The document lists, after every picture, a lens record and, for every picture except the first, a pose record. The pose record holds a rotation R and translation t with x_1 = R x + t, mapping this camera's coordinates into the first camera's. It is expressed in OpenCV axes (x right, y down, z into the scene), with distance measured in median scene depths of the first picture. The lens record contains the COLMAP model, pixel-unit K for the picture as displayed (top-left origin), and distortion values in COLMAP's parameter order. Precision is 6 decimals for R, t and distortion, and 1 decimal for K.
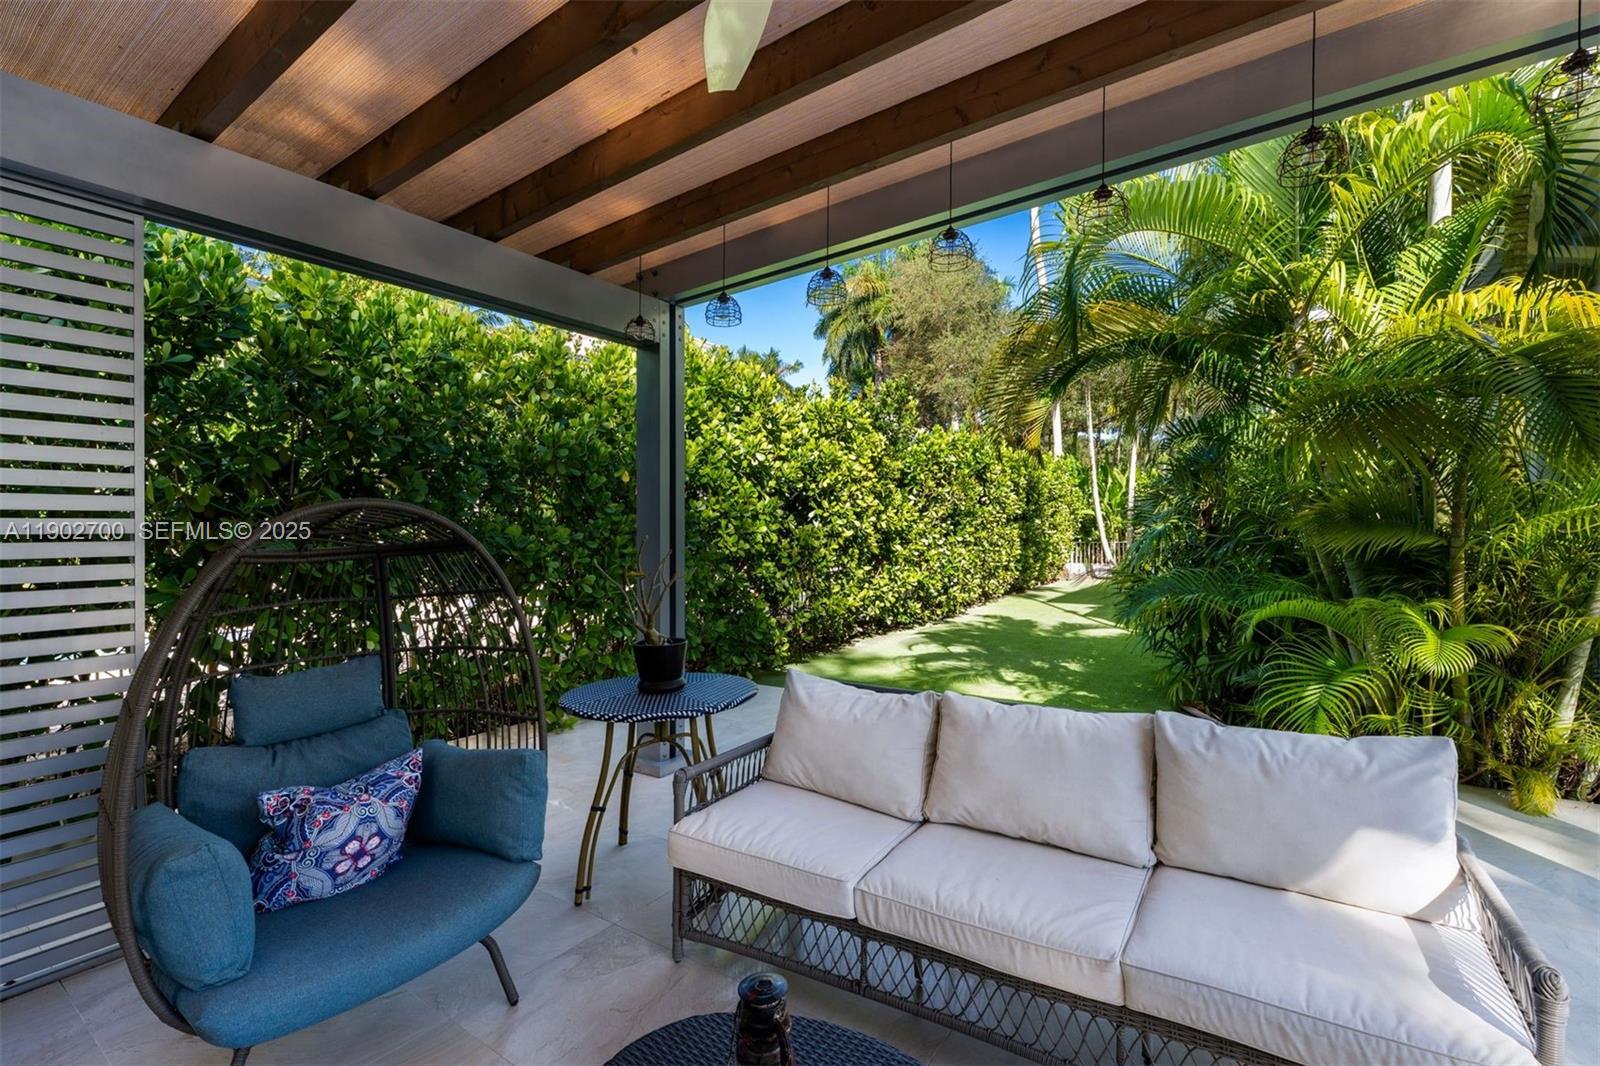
lens RADIAL K [[707.7, 0, 800.0], [0, 707.7, 533.0], [0, 0, 1]] dist [-0.000130, -0.000041]
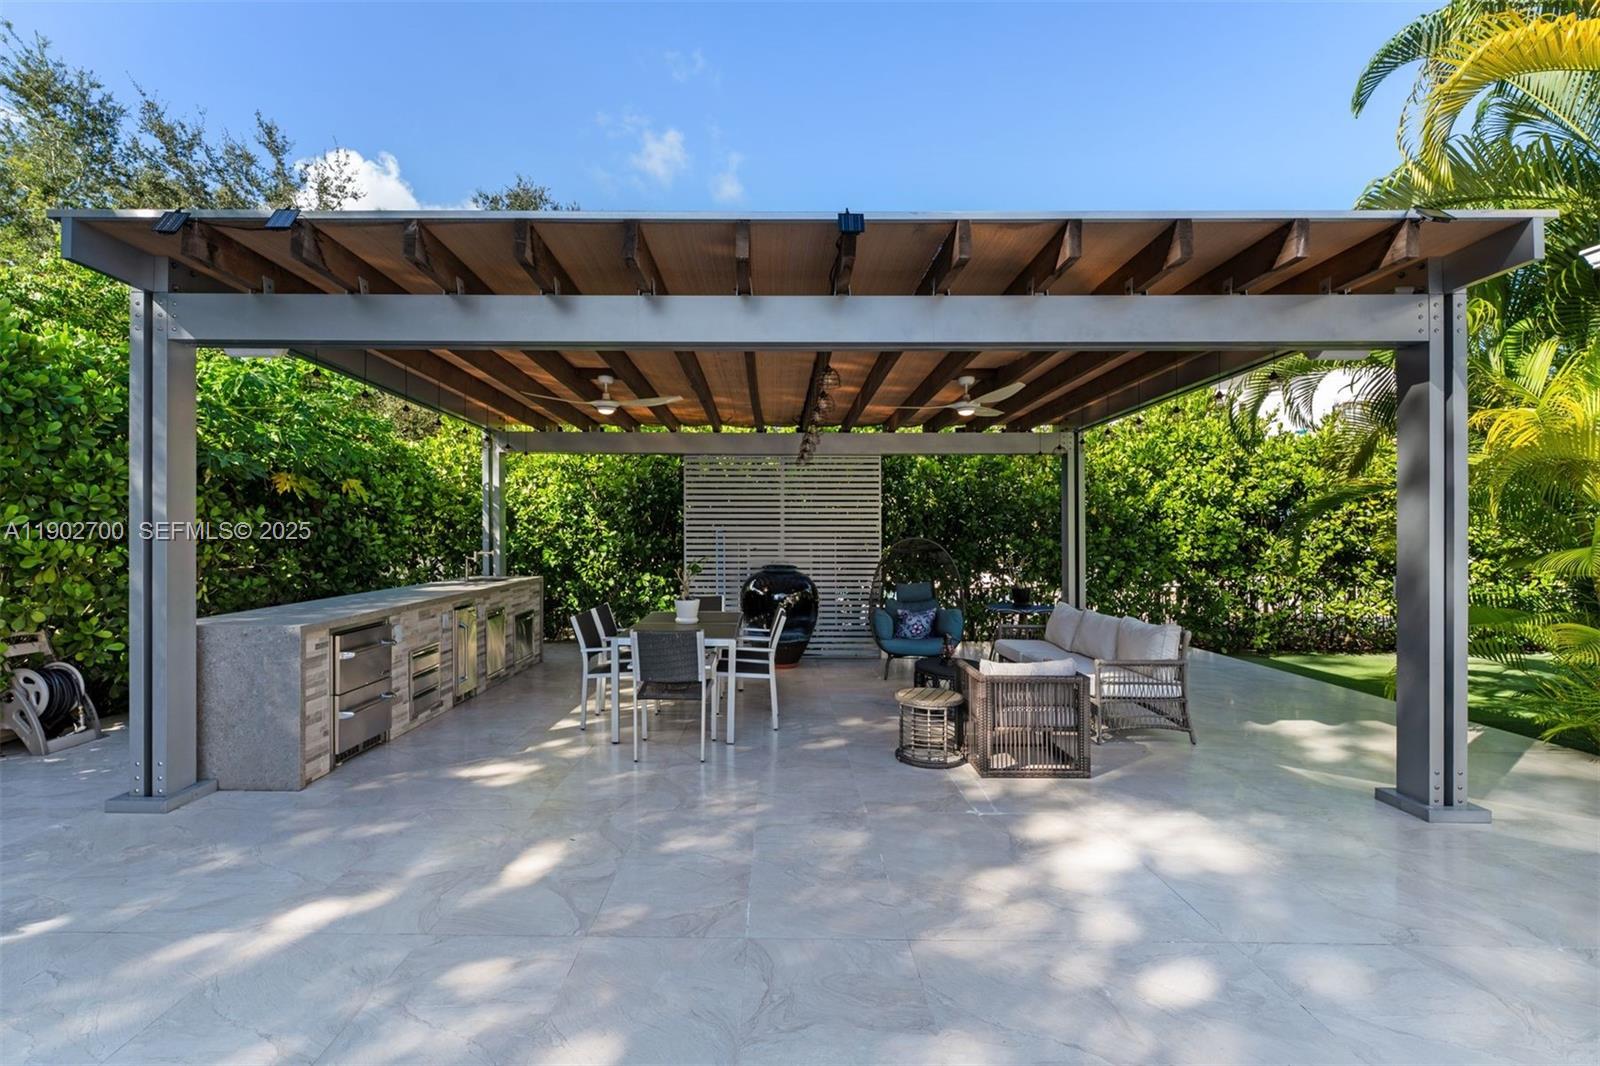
lens RADIAL K [[657.5, 0, 796.3], [0, 657.5, 544.8], [0, 0, 1]] dist [-0.000596, -0.000133]
pose [[0.603978, 0.021284, -0.796717, 1.104243], [-0.010699, 0.999770, 0.018598, -0.034991], [0.796929, -0.002709, 0.604066, -1.016917]]
